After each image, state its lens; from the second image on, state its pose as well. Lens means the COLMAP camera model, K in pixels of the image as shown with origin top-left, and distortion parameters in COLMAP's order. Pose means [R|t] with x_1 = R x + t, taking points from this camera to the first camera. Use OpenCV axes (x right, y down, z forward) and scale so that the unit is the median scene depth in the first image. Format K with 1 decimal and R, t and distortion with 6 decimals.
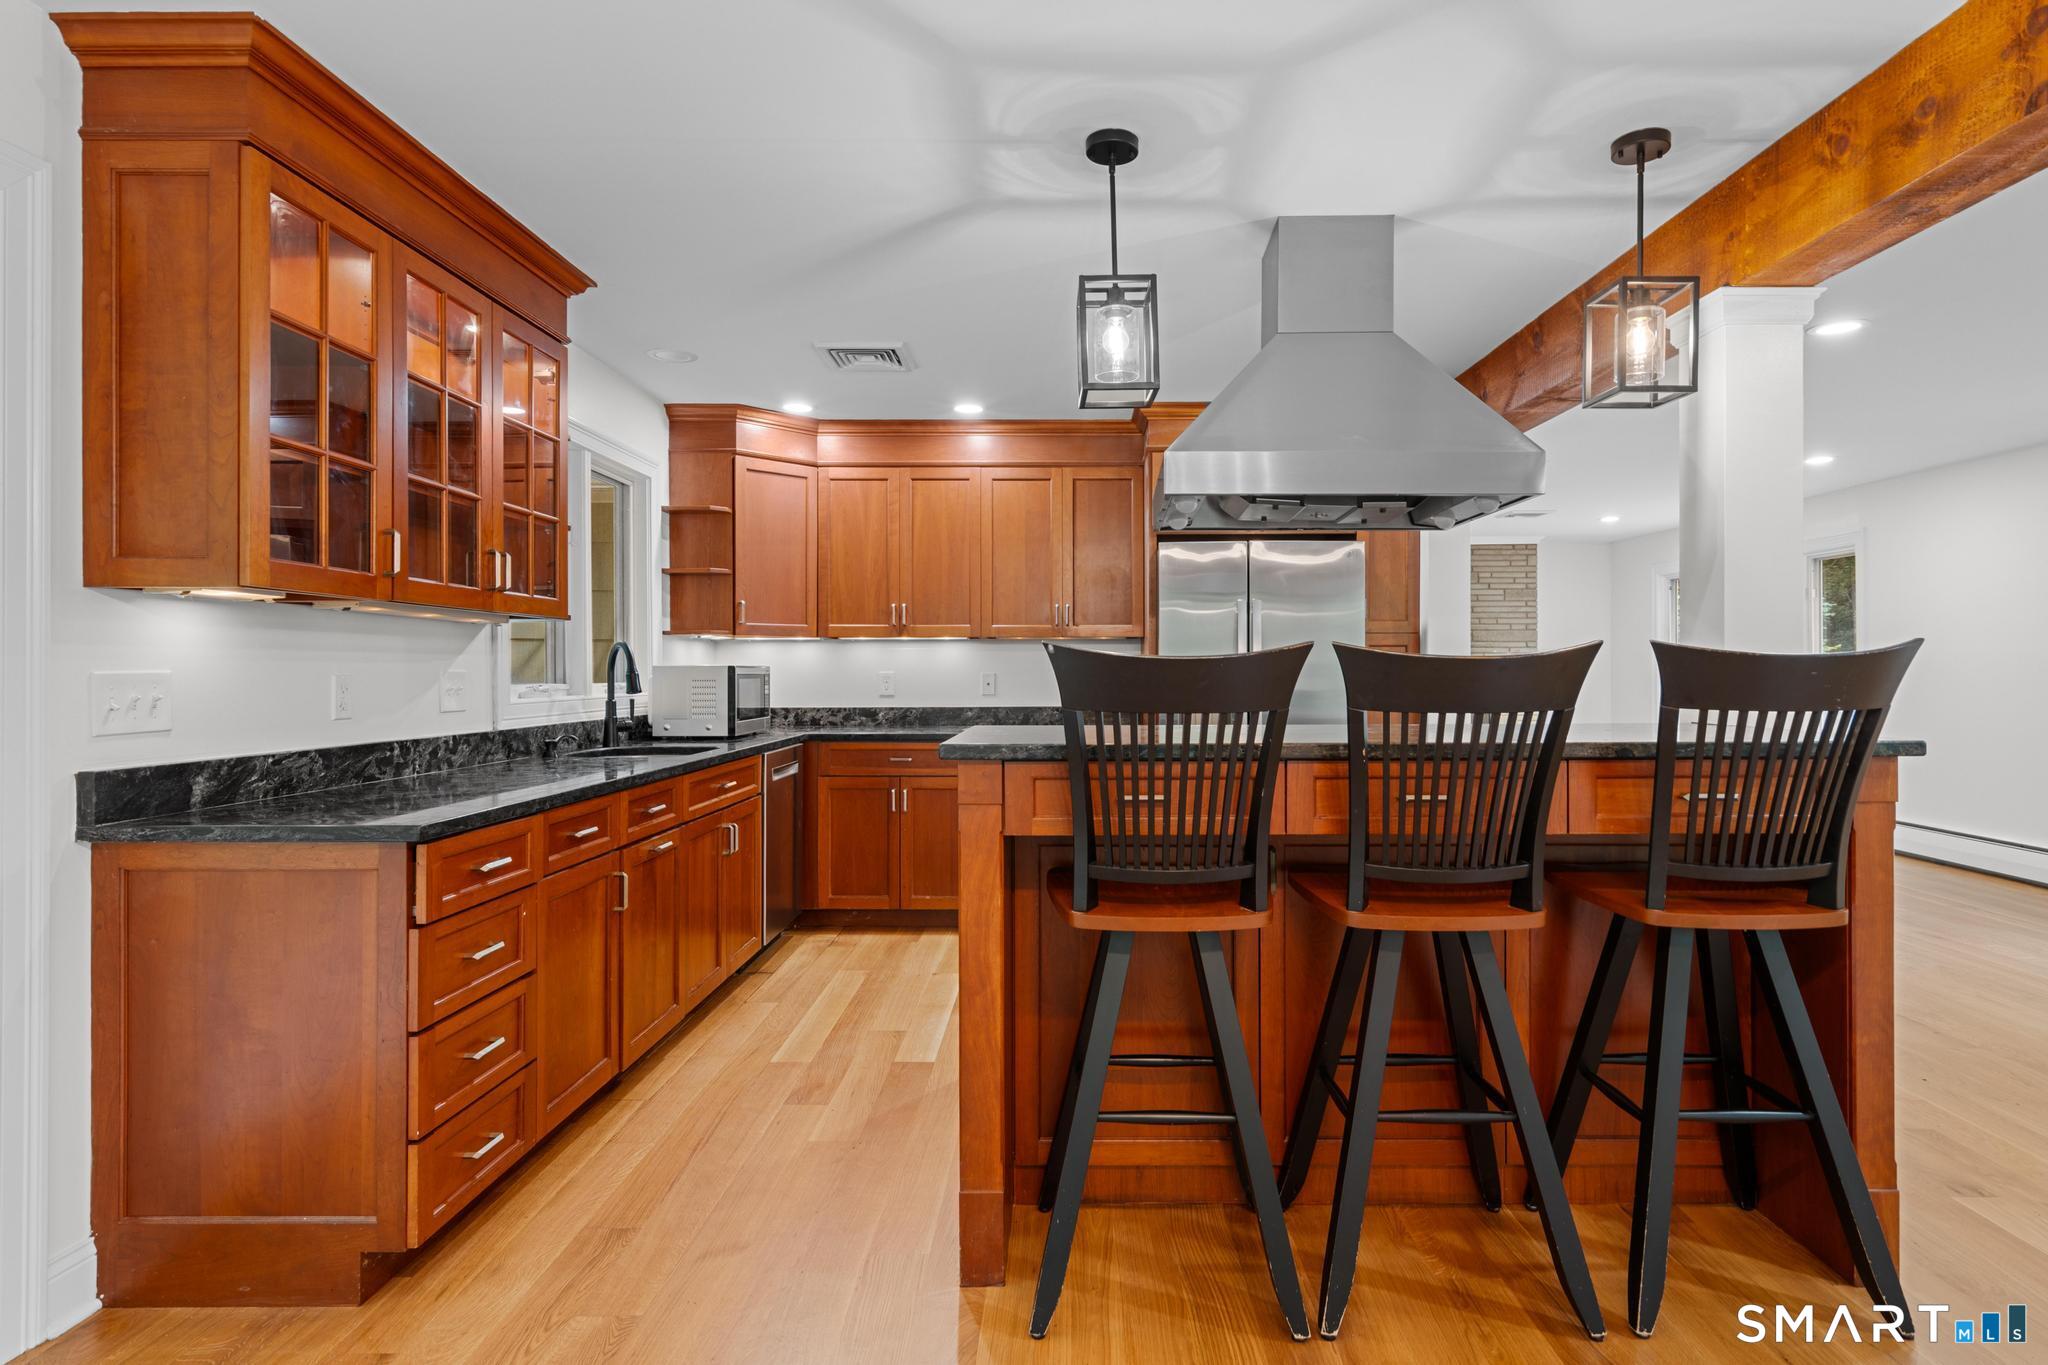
lens RADIAL K [[1065.5, 0, 1031.0], [0, 1065.5, 671.8], [0, 0, 1]] dist [-0.002156, 0.001939]
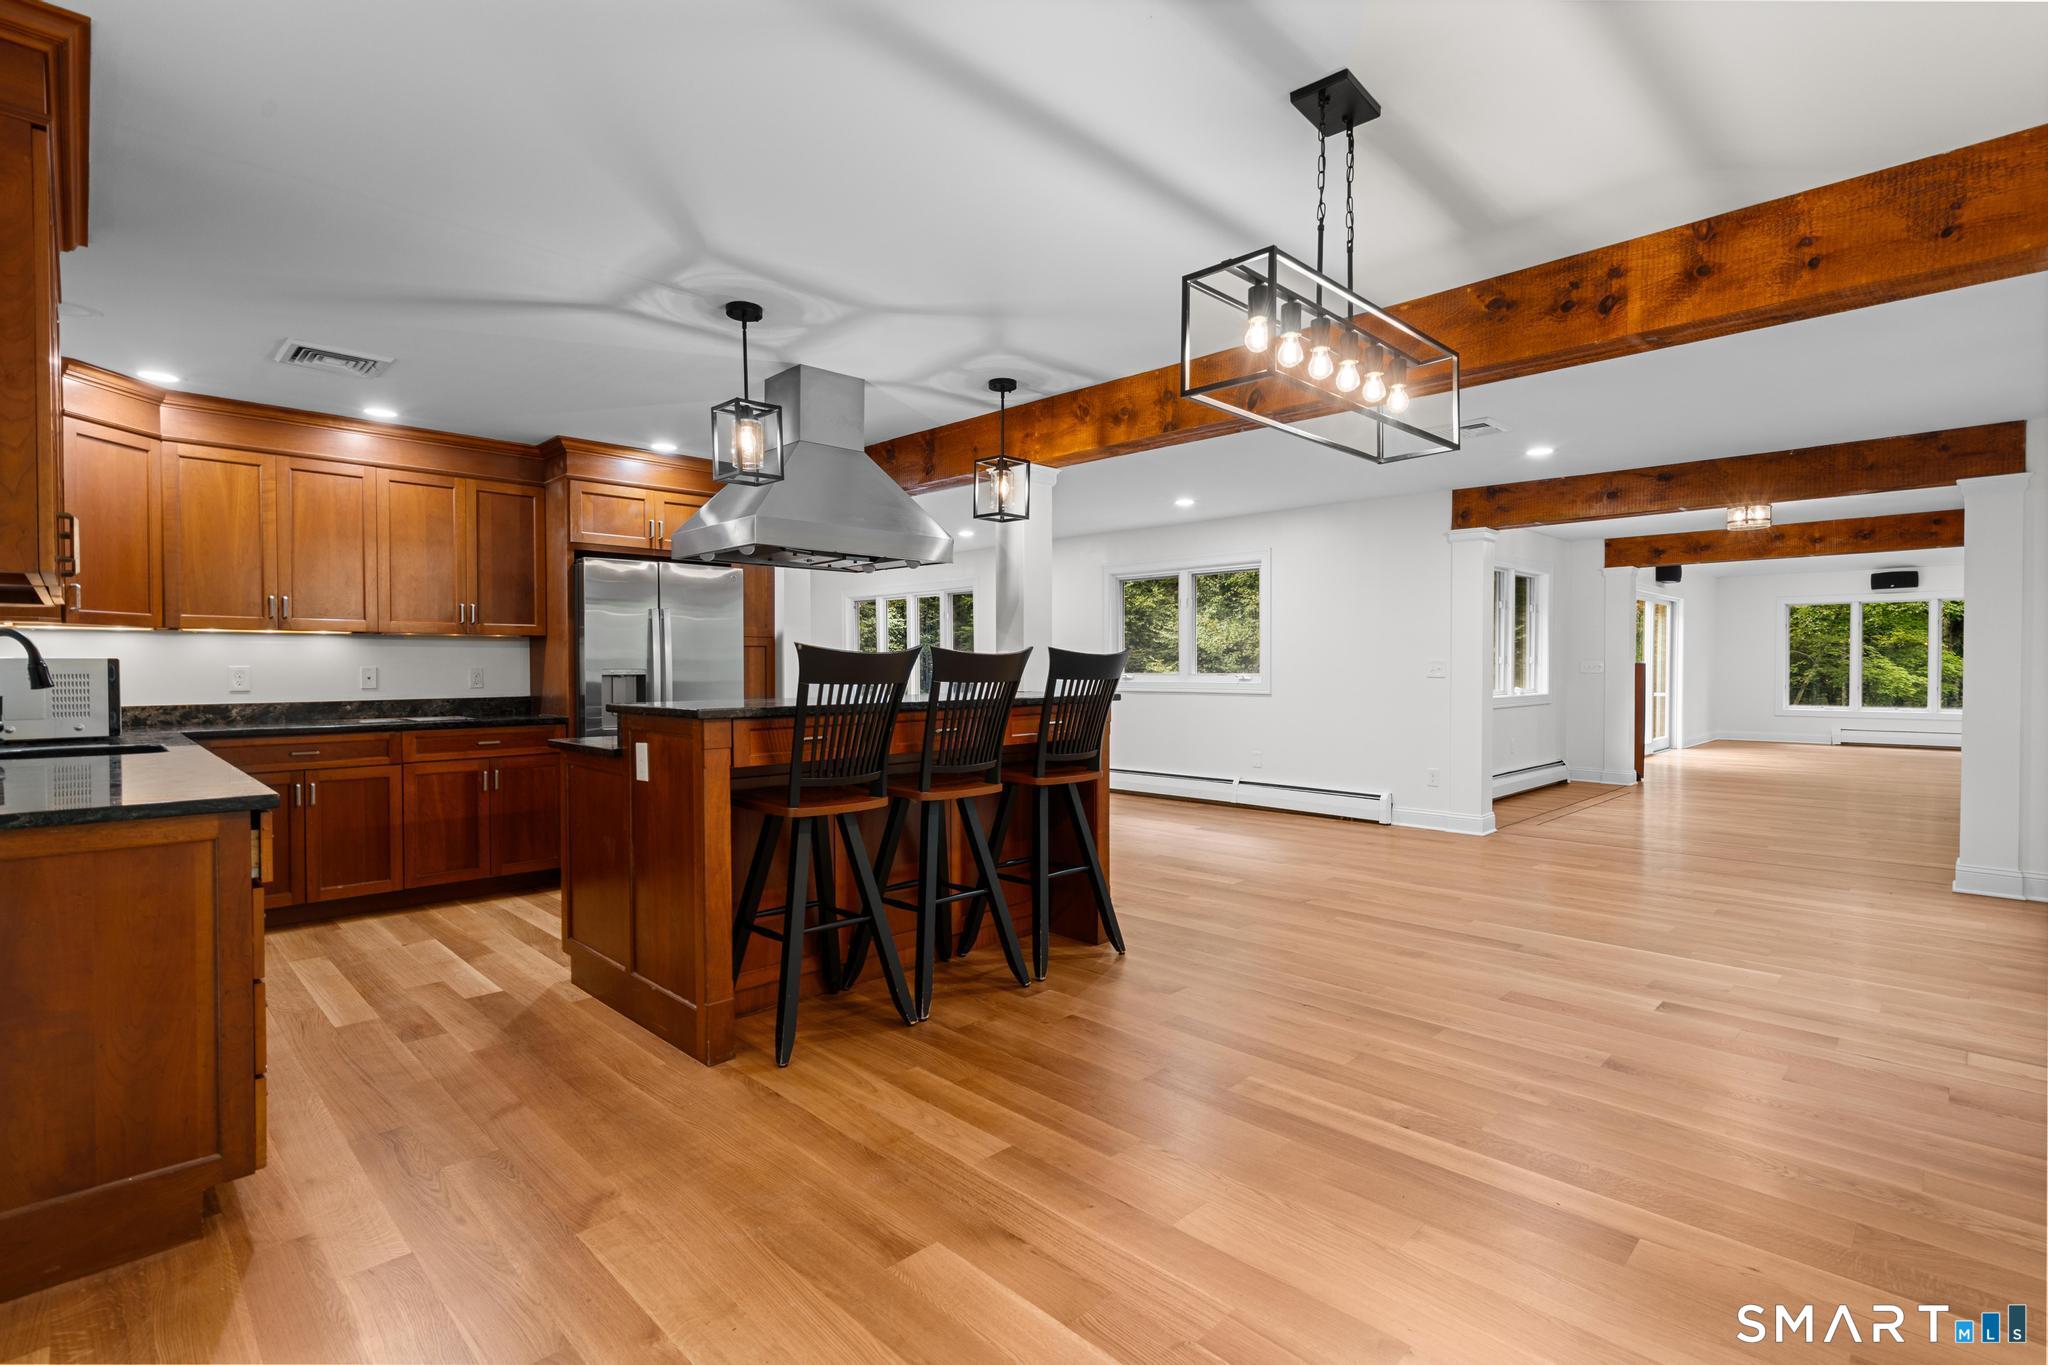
lens RADIAL K [[957.3, 0, 1024.0], [0, 957.3, 682.5], [0, 0, 1]] dist [0.003067, 0.000616]
pose [[0.714265, -0.011034, 0.699788, -0.602553], [0.001779, 0.999901, 0.013950, 0.010202], [-0.699873, -0.008719, 0.714214, -0.245981]]
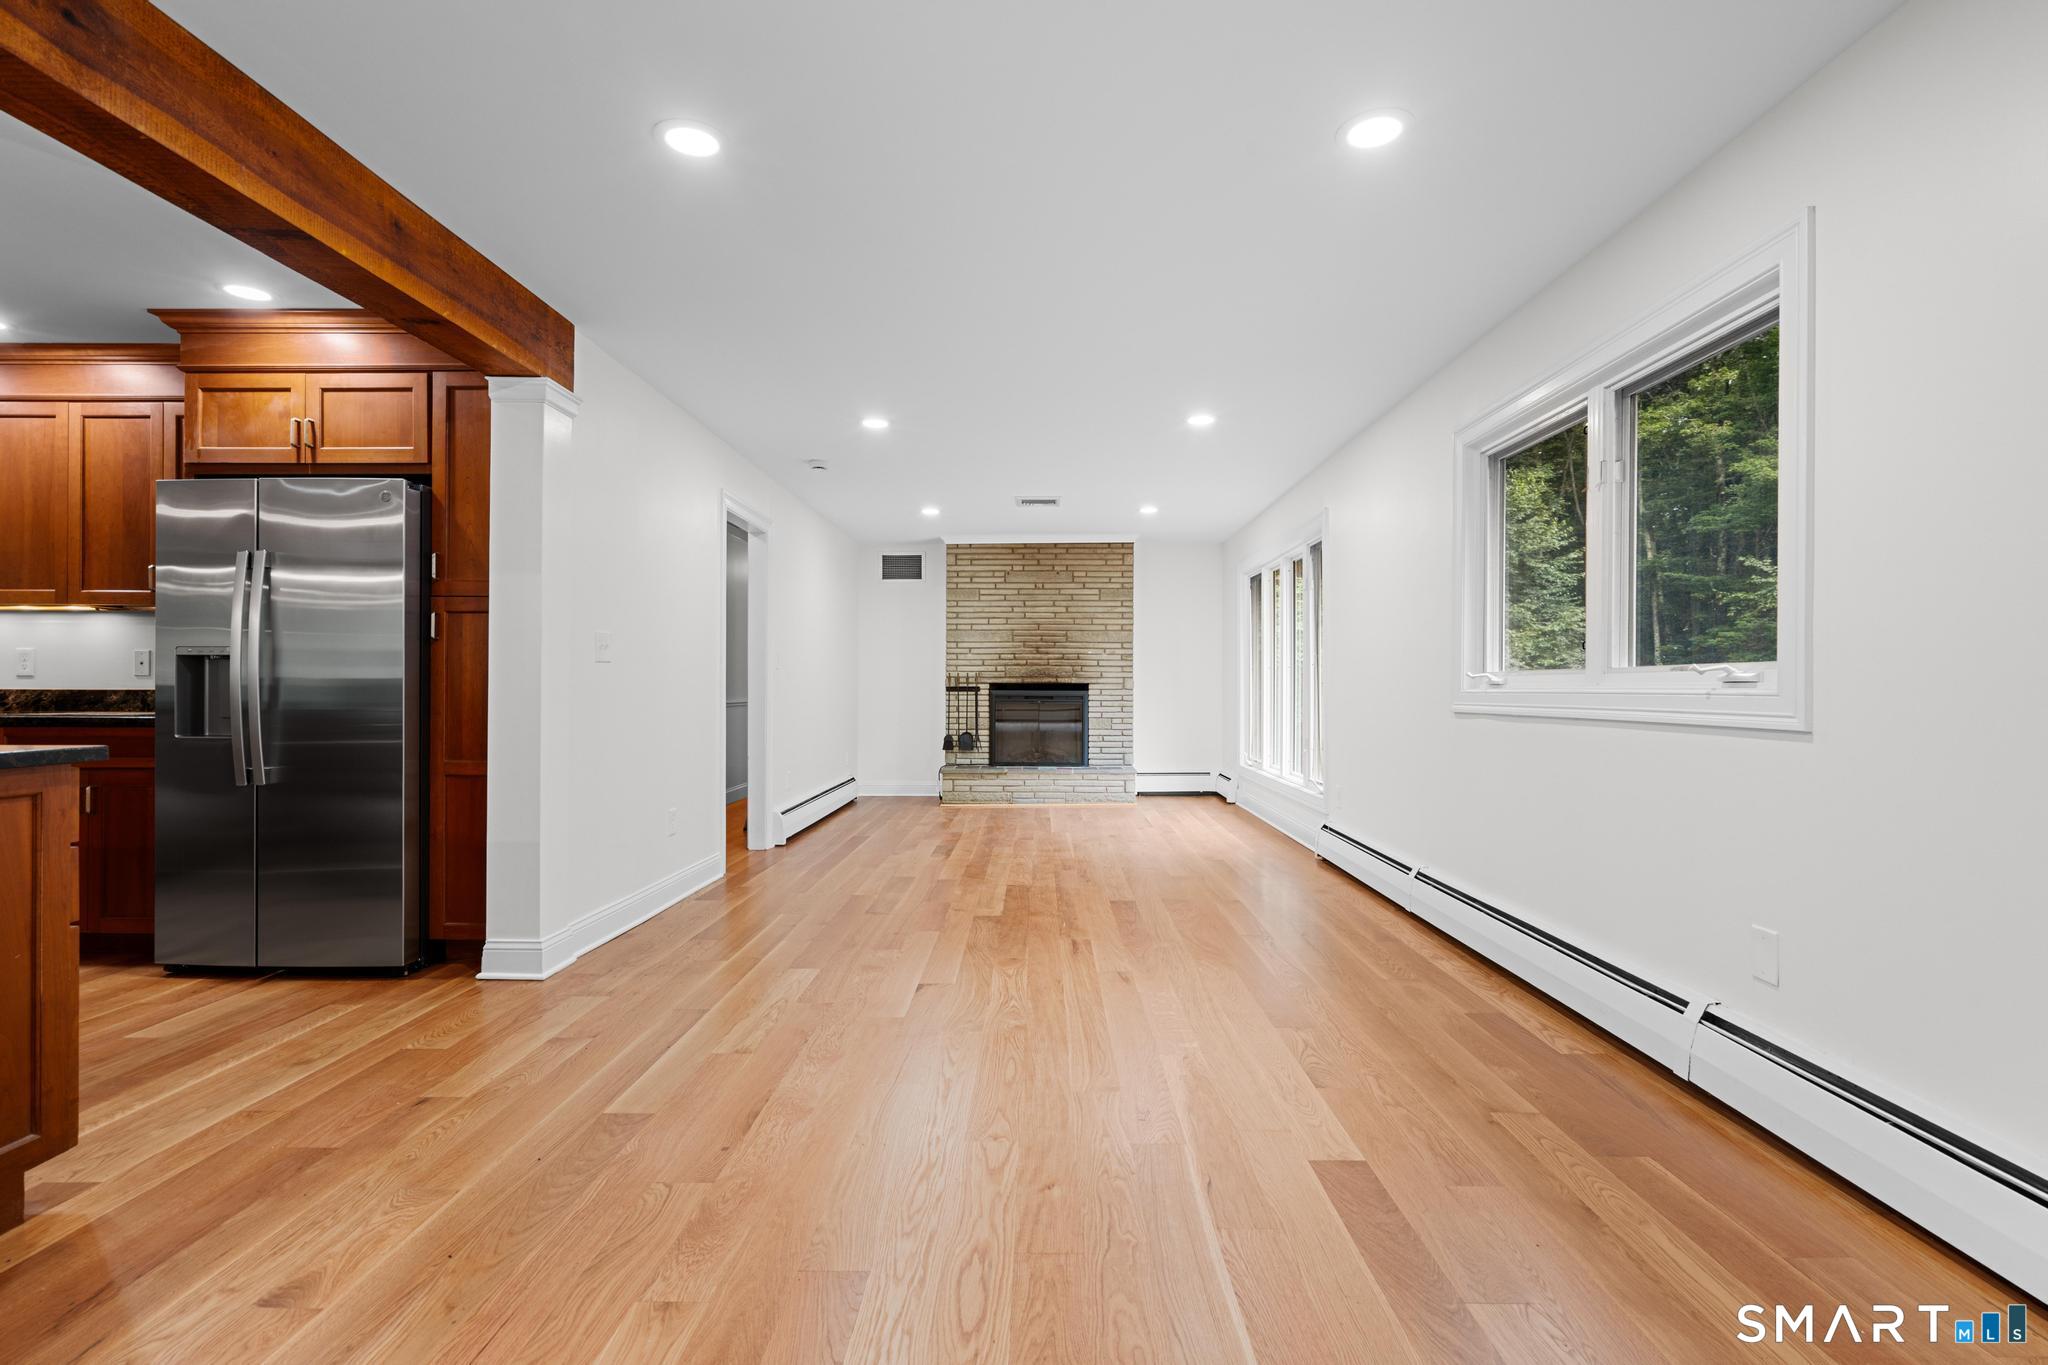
lens RADIAL K [[948.1, 0, 1024.0], [0, 948.1, 682.5], [0, 0, 1]] dist [-0.001647, 0.001570]
pose [[0.999951, 0.008113, -0.005746, 1.724704], [-0.008159, 0.999935, -0.007962, 0.070234], [0.005681, 0.008009, 0.999952, 0.627347]]
